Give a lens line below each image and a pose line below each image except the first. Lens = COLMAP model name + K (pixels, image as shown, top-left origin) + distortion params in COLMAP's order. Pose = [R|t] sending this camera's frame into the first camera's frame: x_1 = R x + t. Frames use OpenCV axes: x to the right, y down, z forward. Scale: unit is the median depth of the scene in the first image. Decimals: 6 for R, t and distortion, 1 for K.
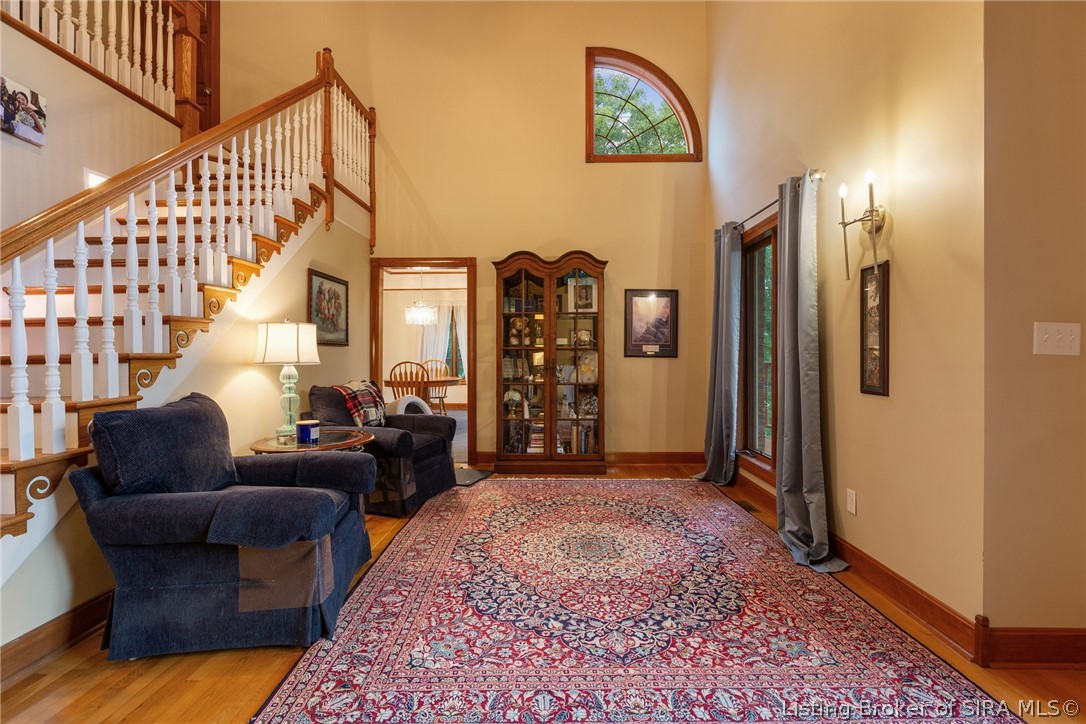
lens RADIAL K [[487.9, 0, 546.0], [0, 487.9, 358.0], [0, 0, 1]] dist [-0.001636, -0.000065]
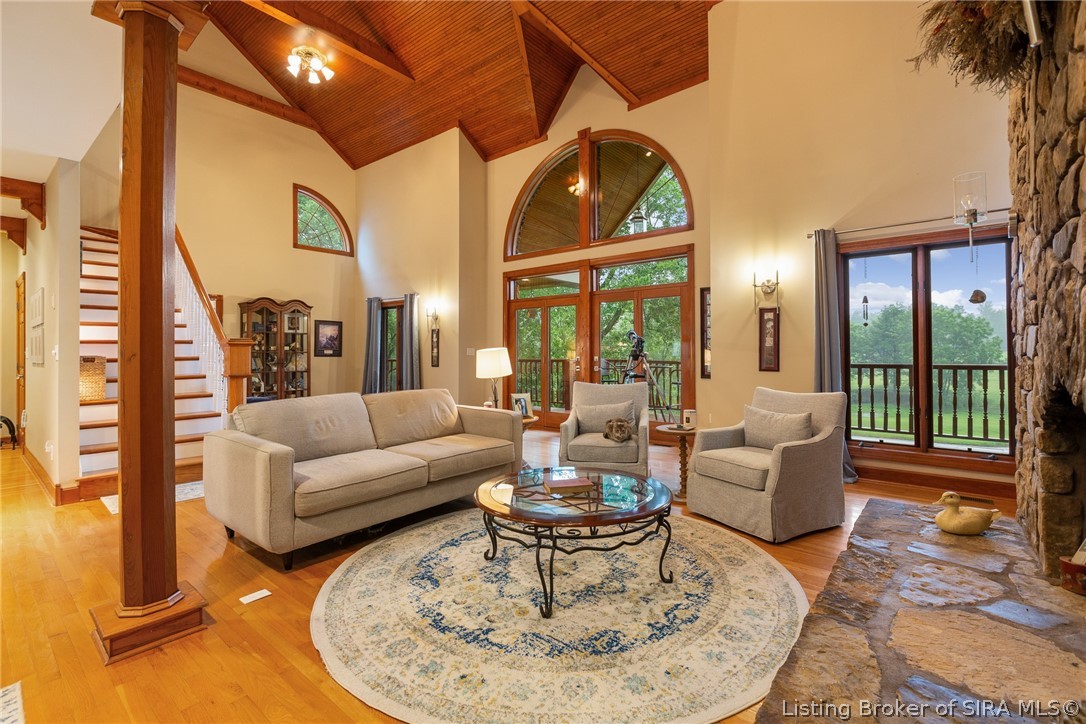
lens RADIAL K [[487.9, 0, 544.8], [0, 487.9, 355.6], [0, 0, 1]] dist [-0.001636, -0.000065]
pose [[0.639858, -0.000550, 0.768493, -0.741947], [0.003329, 0.999992, -0.002056, 0.001932], [-0.768486, 0.003873, 0.639855, -0.899816]]
